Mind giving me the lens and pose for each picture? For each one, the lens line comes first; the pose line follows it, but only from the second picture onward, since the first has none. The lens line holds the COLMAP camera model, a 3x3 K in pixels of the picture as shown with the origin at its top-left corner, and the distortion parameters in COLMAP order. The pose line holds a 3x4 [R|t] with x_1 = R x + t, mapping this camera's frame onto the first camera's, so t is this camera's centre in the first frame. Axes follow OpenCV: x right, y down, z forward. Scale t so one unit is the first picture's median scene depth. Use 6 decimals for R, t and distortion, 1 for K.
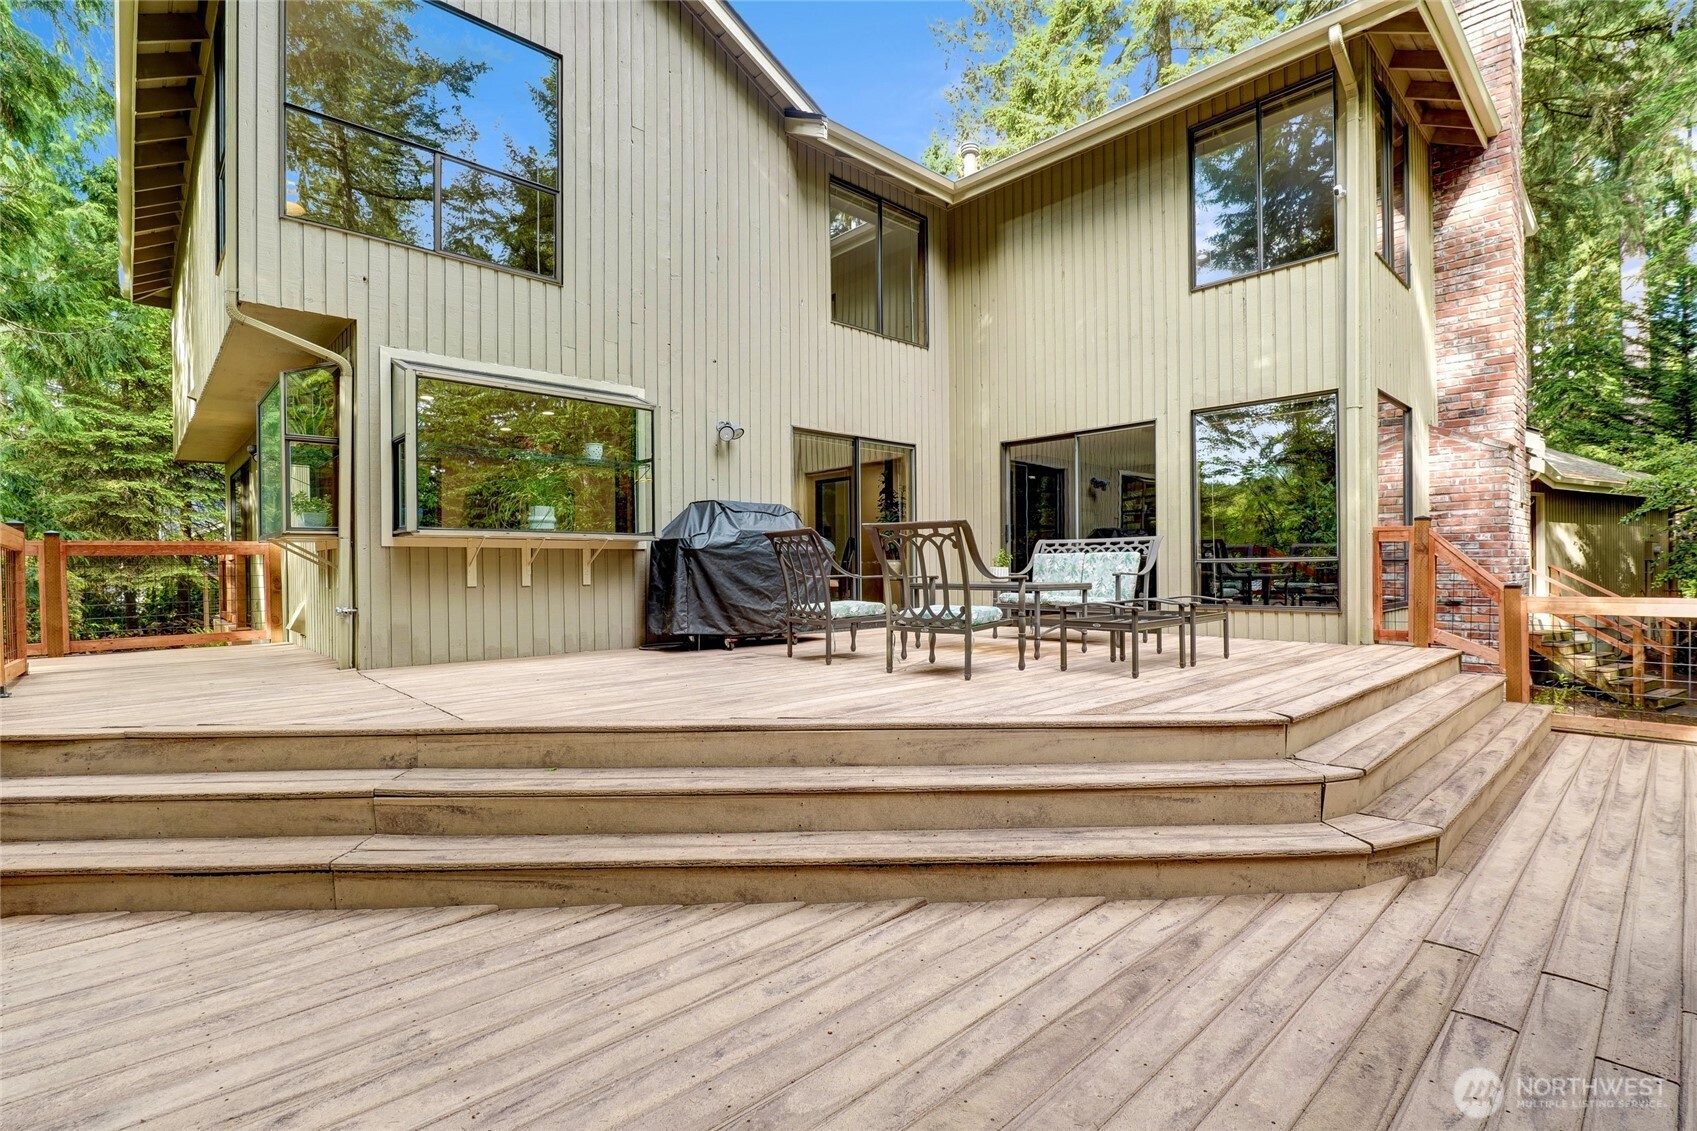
lens RADIAL K [[781.5, 0, 846.3], [0, 781.5, 550.4], [0, 0, 1]] dist [-0.011353, 0.000319]
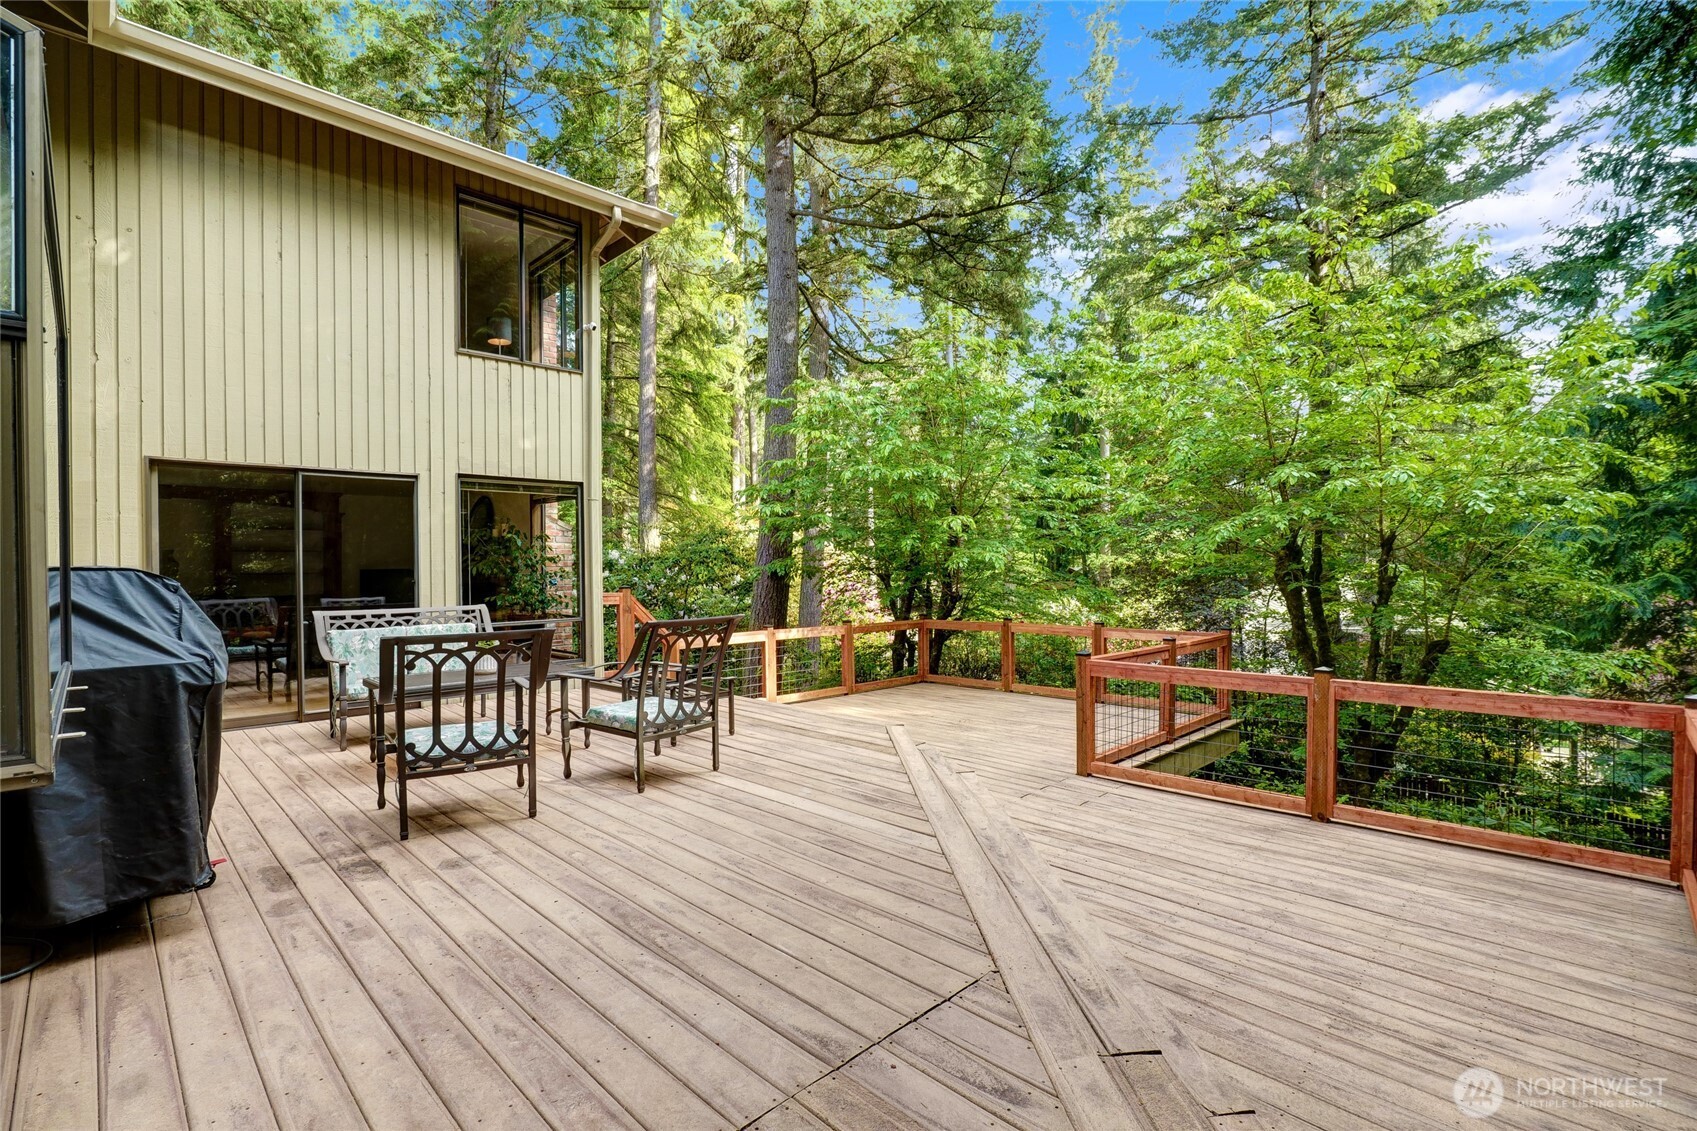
lens RADIAL K [[781.5, 0, 859.7], [0, 781.5, 580.7], [0, 0, 1]] dist [-0.011353, 0.000319]
pose [[-0.046073, -0.004230, 0.998929, -0.593374], [-0.008458, 0.999957, 0.003844, -0.059757], [-0.998902, -0.008272, -0.046107, 0.596807]]
